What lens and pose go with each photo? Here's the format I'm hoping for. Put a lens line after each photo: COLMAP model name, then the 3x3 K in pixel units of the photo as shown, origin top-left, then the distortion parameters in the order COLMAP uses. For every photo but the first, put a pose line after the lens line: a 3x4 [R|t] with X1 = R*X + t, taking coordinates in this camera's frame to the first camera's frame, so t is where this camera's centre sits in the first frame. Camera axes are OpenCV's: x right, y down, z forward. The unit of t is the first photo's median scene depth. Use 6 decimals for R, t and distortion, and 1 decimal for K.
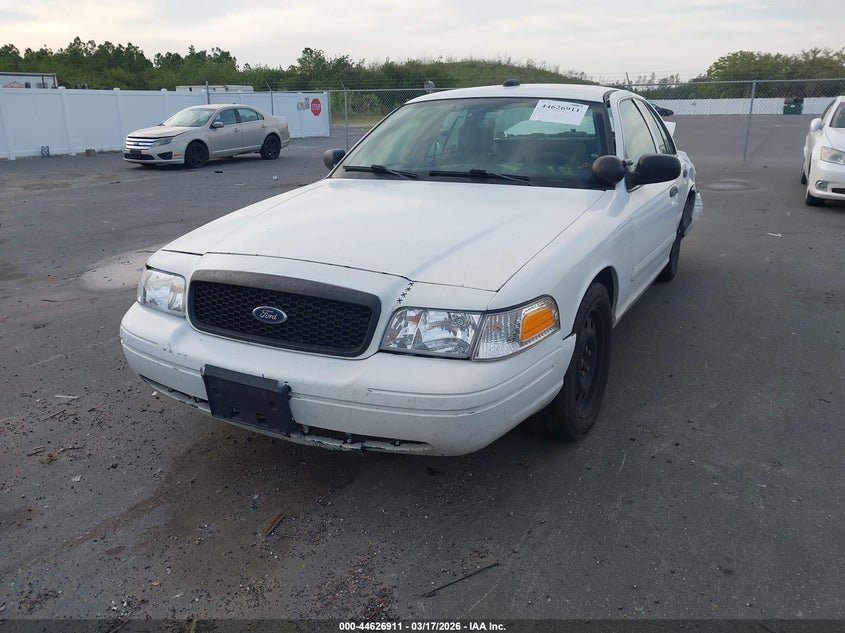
lens RADIAL K [[650.6, 0, 422.5], [0, 650.6, 316.5], [0, 0, 1]] dist [0.088690, -0.086140]
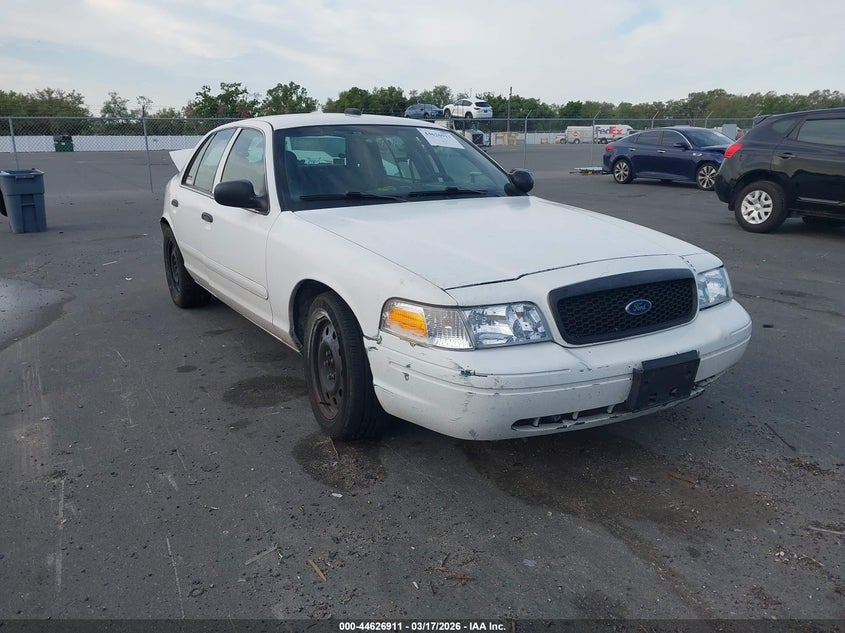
lens RADIAL K [[650.6, 0, 422.5], [0, 650.6, 316.5], [0, 0, 1]] dist [0.088690, -0.086140]
pose [[0.528258, -0.218084, 0.820599, -0.852503], [0.261193, 0.961327, 0.087343, -0.114348], [-0.807912, 0.168195, 0.564790, 0.415071]]
